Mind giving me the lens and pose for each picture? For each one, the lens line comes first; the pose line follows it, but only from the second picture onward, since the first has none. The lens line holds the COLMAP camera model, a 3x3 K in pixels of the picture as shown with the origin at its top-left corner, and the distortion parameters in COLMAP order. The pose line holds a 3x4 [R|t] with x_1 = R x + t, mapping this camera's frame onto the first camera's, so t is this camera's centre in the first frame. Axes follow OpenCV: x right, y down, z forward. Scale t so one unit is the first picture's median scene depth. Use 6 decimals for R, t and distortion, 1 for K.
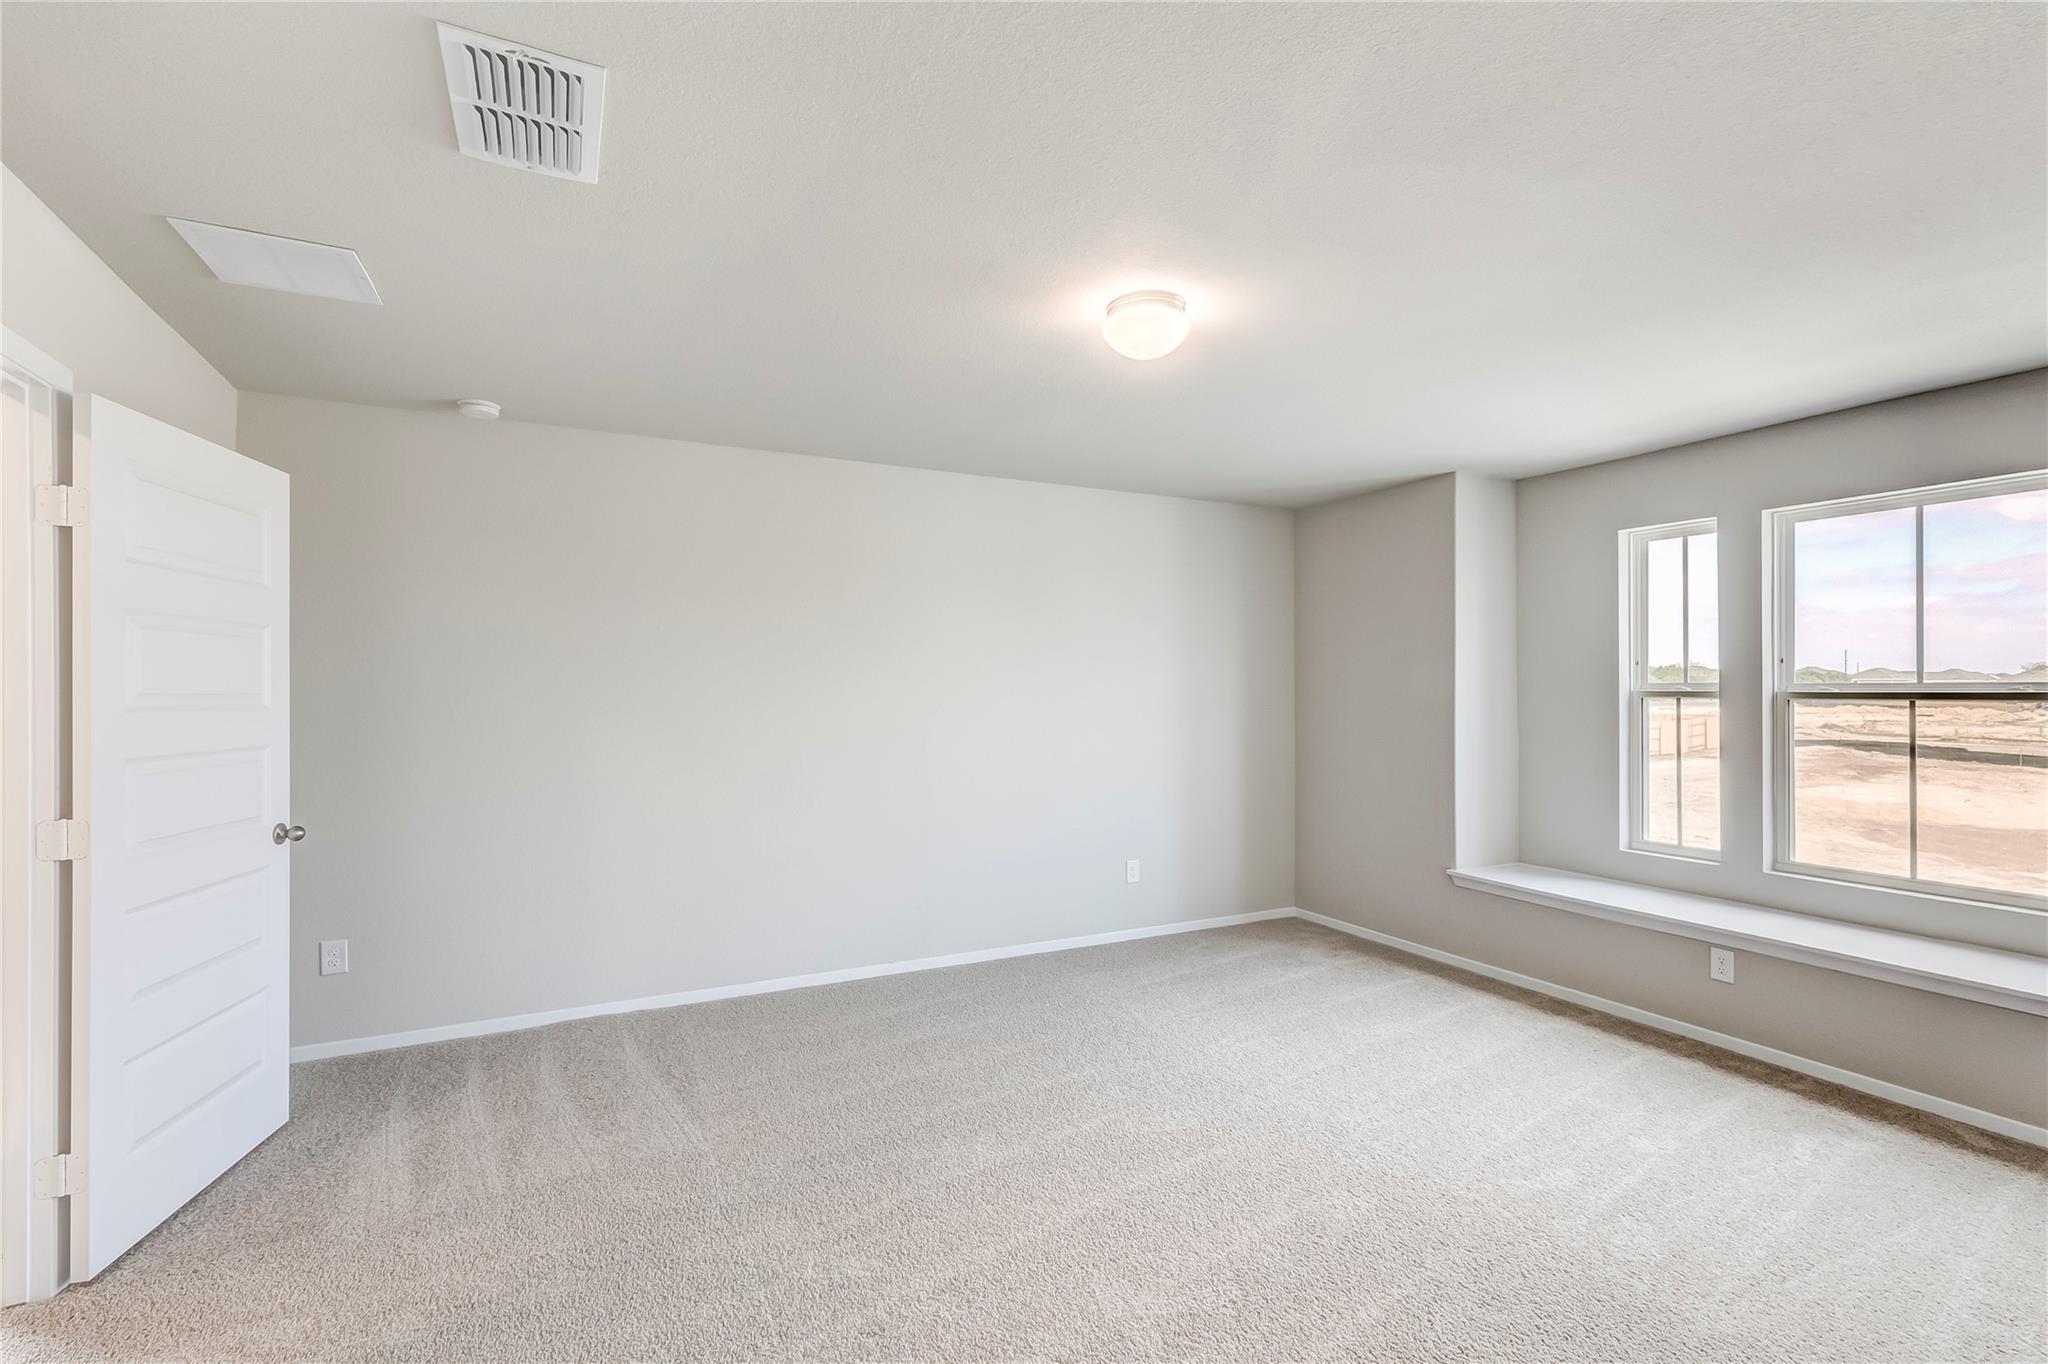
lens RADIAL K [[942.6, 0, 1028.3], [0, 942.6, 685.9], [0, 0, 1]] dist [0.018535, -0.000235]
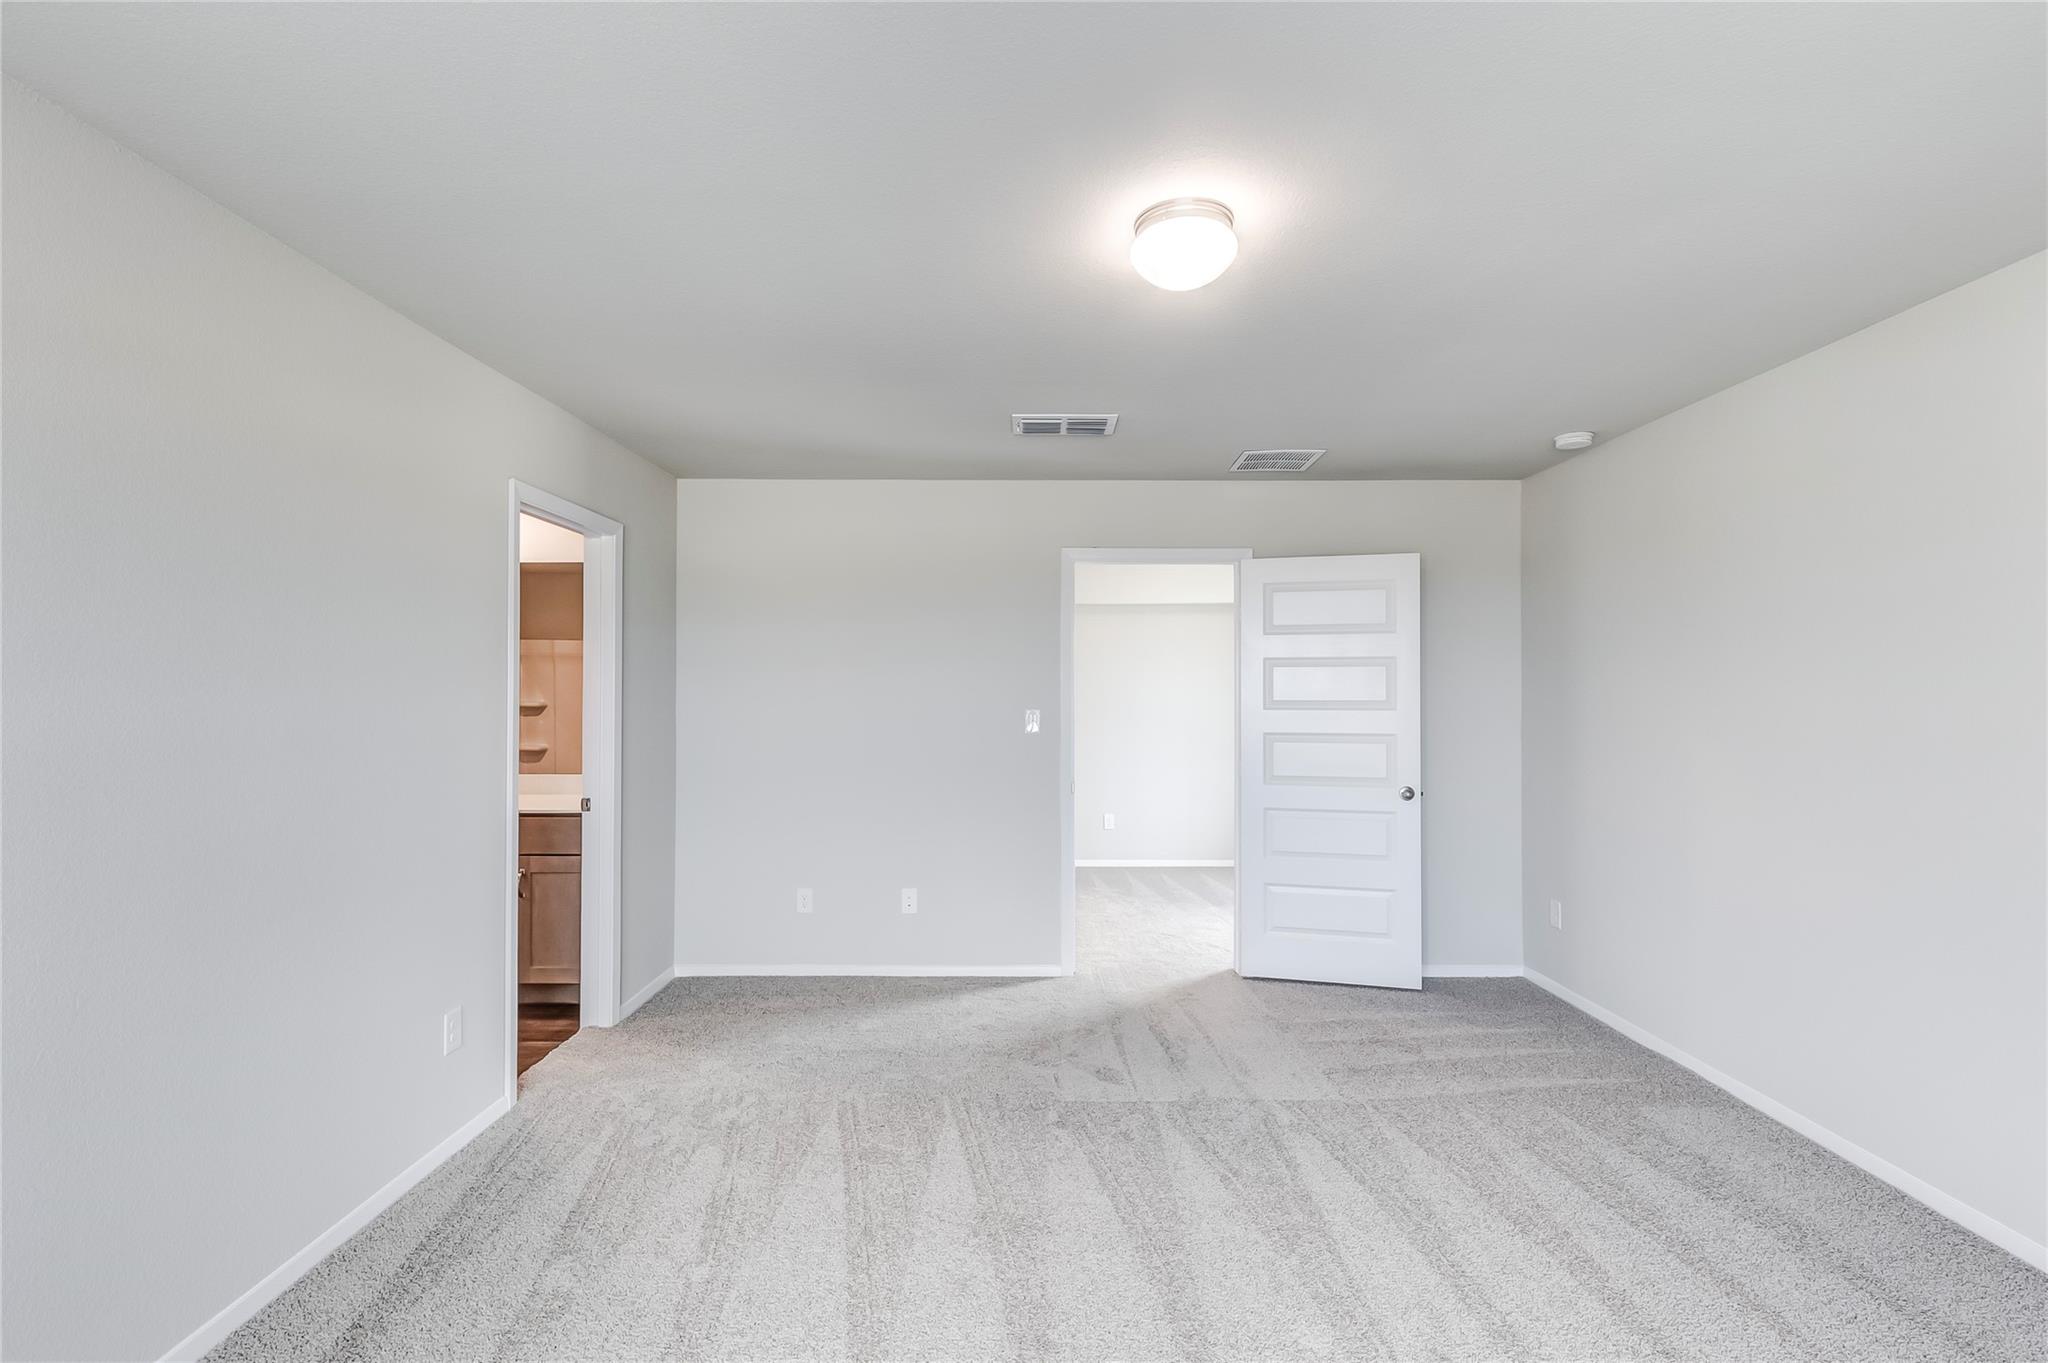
lens RADIAL K [[942.6, 0, 1028.3], [0, 942.6, 685.4], [0, 0, 1]] dist [0.018535, -0.000235]
pose [[-0.454814, -0.006091, -0.890566, 0.742587], [-0.002610, 0.999981, -0.005506, -0.004525], [0.890583, -0.000180, -0.454821, 1.036952]]
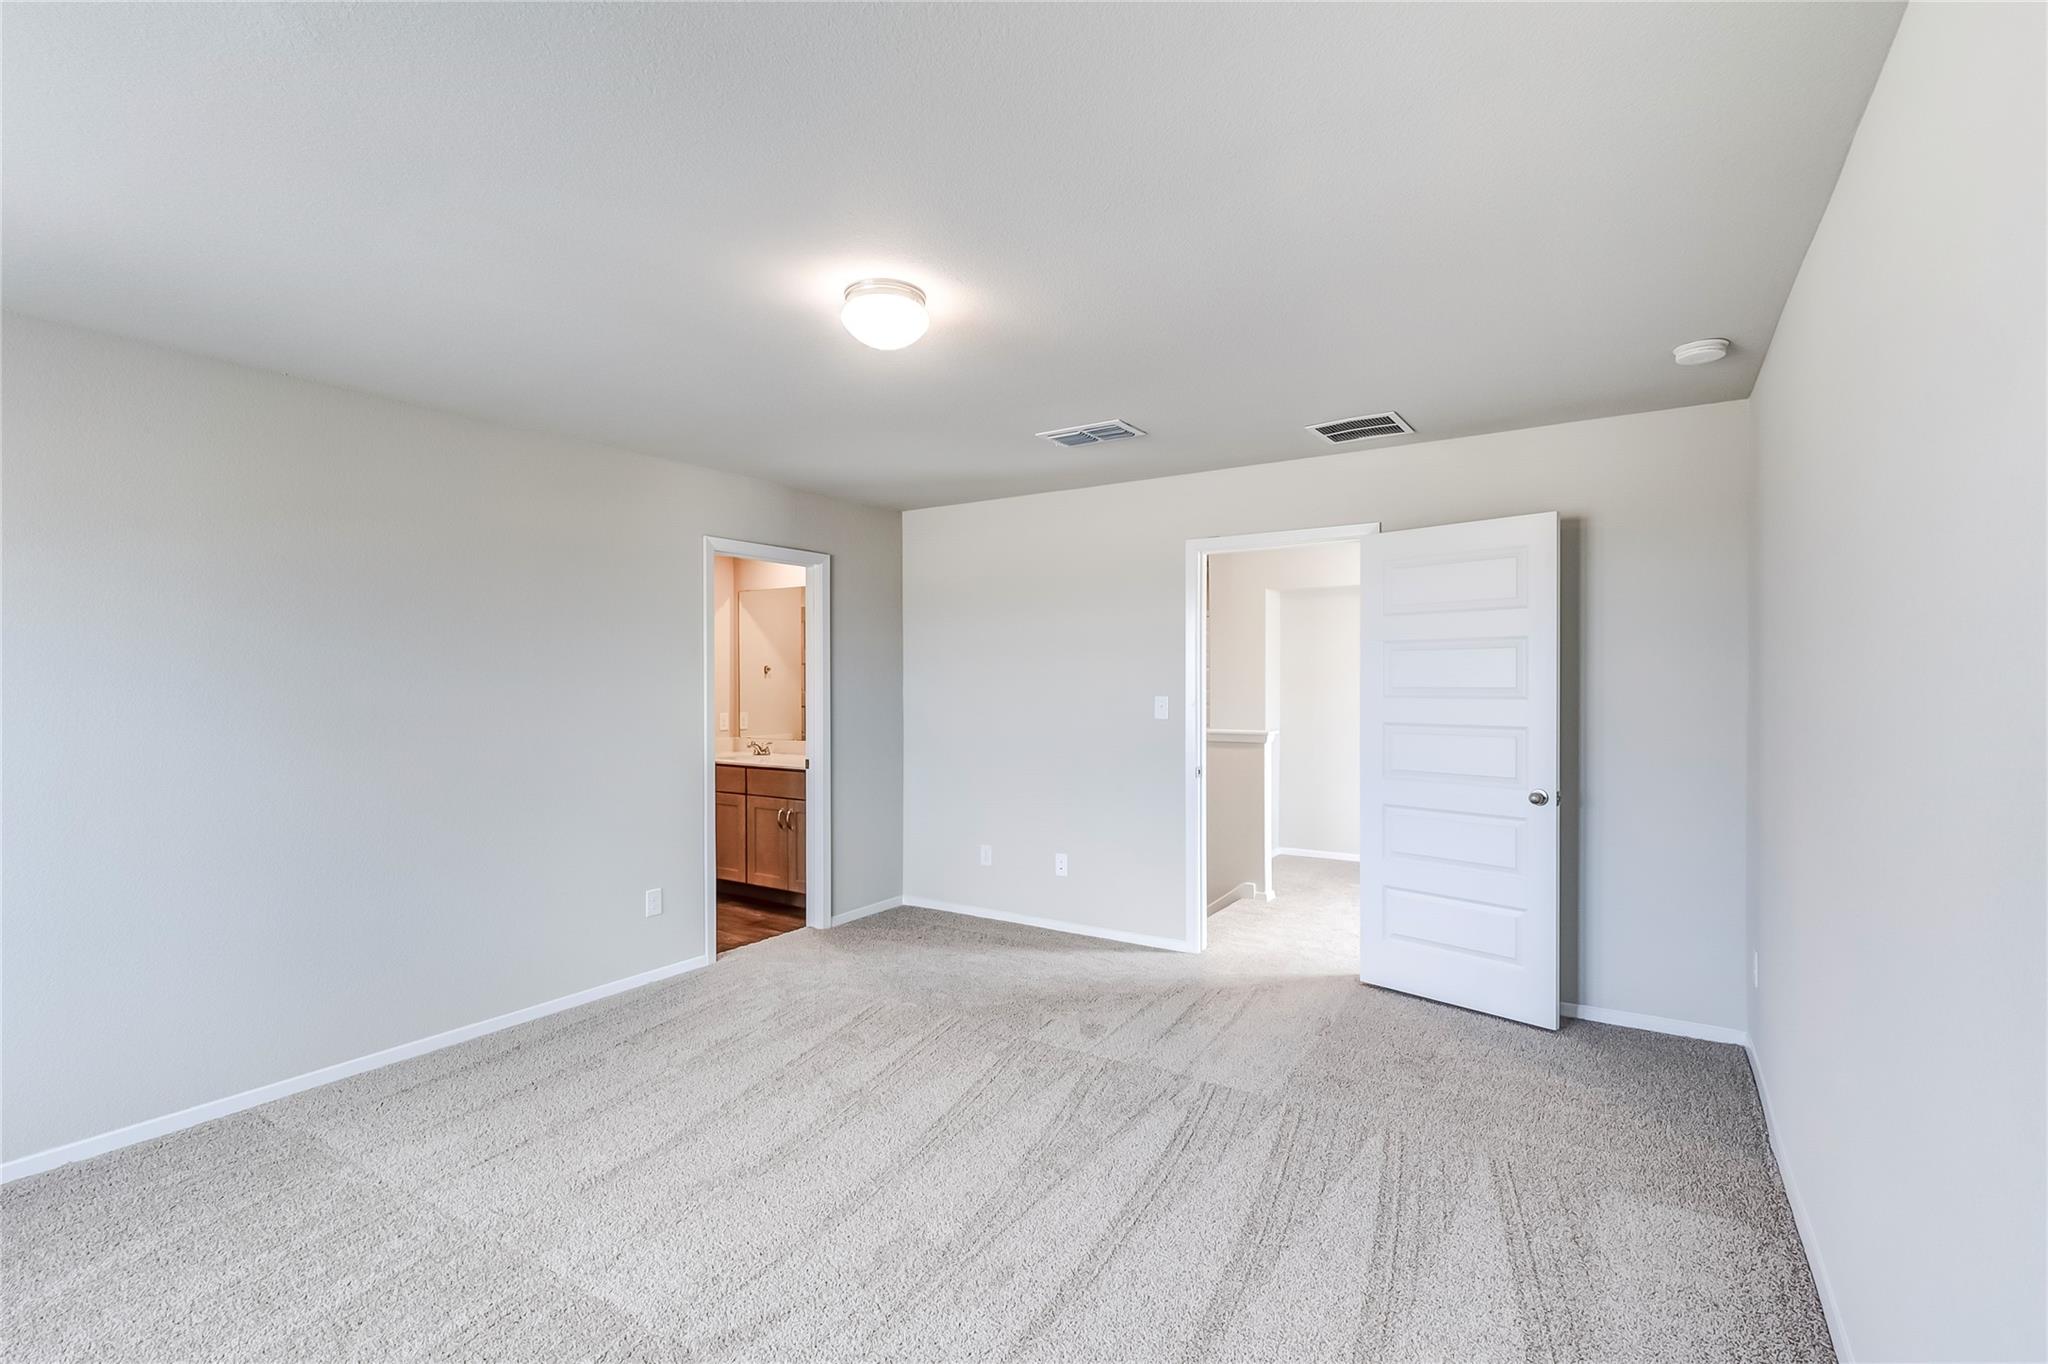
lens RADIAL K [[942.6, 0, 1028.3], [0, 942.6, 685.9], [0, 0, 1]] dist [0.018535, -0.000235]
pose [[-0.872211, 0.007576, -0.489071, 0.396867], [0.004102, 0.999958, 0.008173, -0.004886], [0.489112, 0.005123, -0.872206, 1.588035]]
